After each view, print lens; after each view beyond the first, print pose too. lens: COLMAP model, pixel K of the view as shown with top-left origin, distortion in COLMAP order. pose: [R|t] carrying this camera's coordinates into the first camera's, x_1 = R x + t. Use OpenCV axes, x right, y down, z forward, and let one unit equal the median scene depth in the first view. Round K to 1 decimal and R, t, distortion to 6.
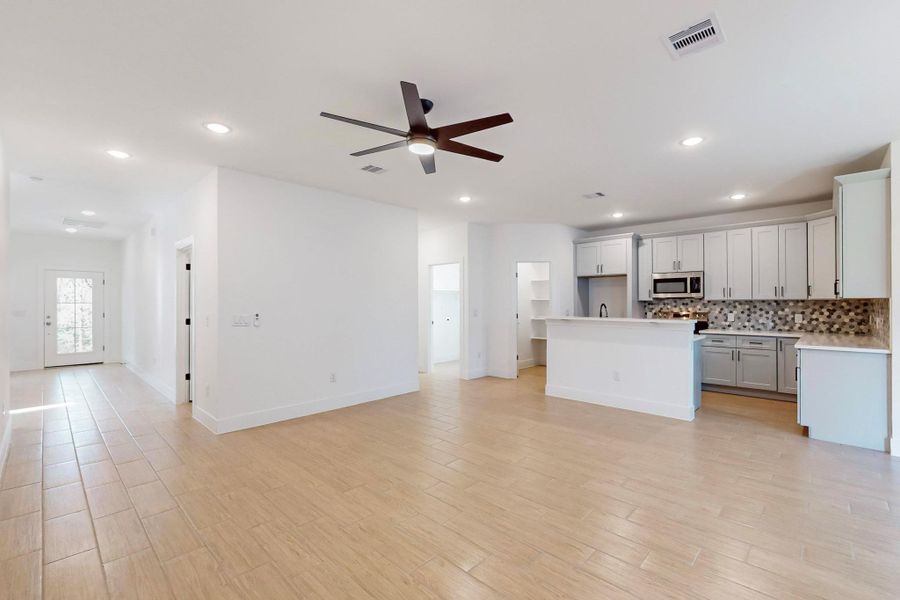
lens RADIAL K [[394.1, 0, 465.8], [0, 394.1, 302.7], [0, 0, 1]] dist [-0.000526, 0.000584]
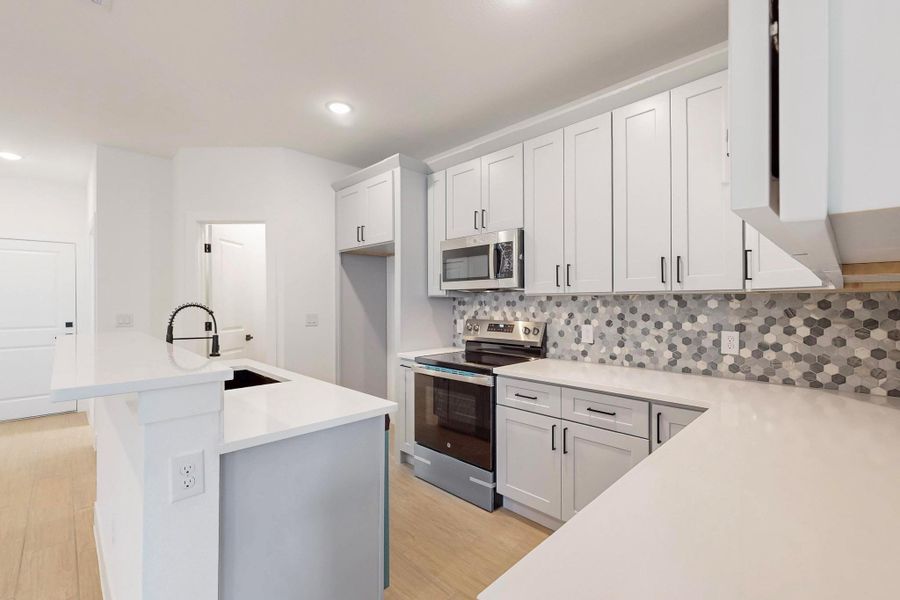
lens RADIAL K [[394.1, 0, 450.6], [0, 394.1, 303.1], [0, 0, 1]] dist [-0.000526, 0.000584]
pose [[0.998982, 0.000497, -0.045106, 0.567123], [-0.000271, 0.999987, 0.005019, 0.000476], [0.045108, -0.005001, 0.998970, 0.583663]]
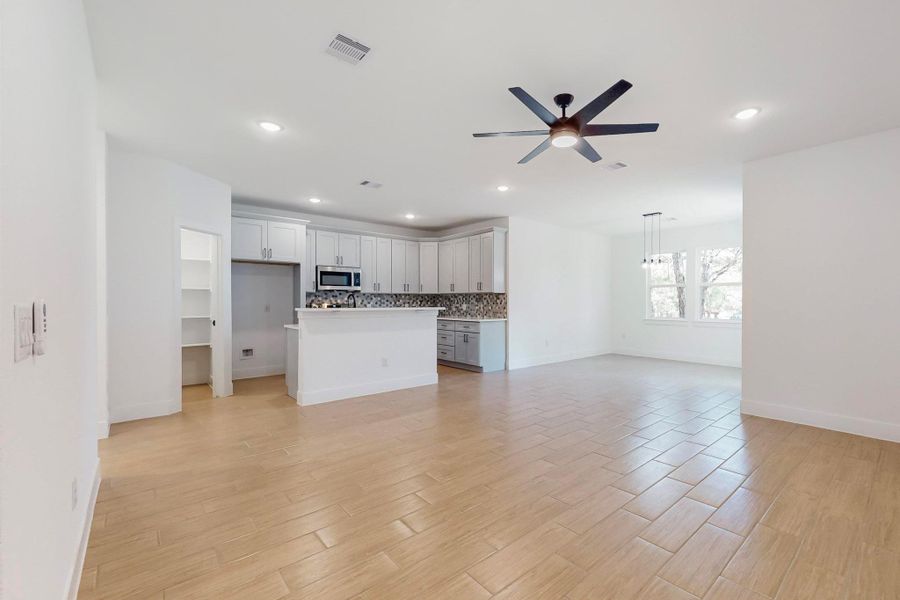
lens RADIAL K [[394.1, 0, 506.3], [0, 394.1, 304.8], [0, 0, 1]] dist [-0.000526, 0.000584]
pose [[0.060741, -0.008514, 0.998117, -0.558667], [-0.002794, 0.999958, 0.008699, 0.018161], [-0.998150, -0.003317, 0.060715, 0.519509]]
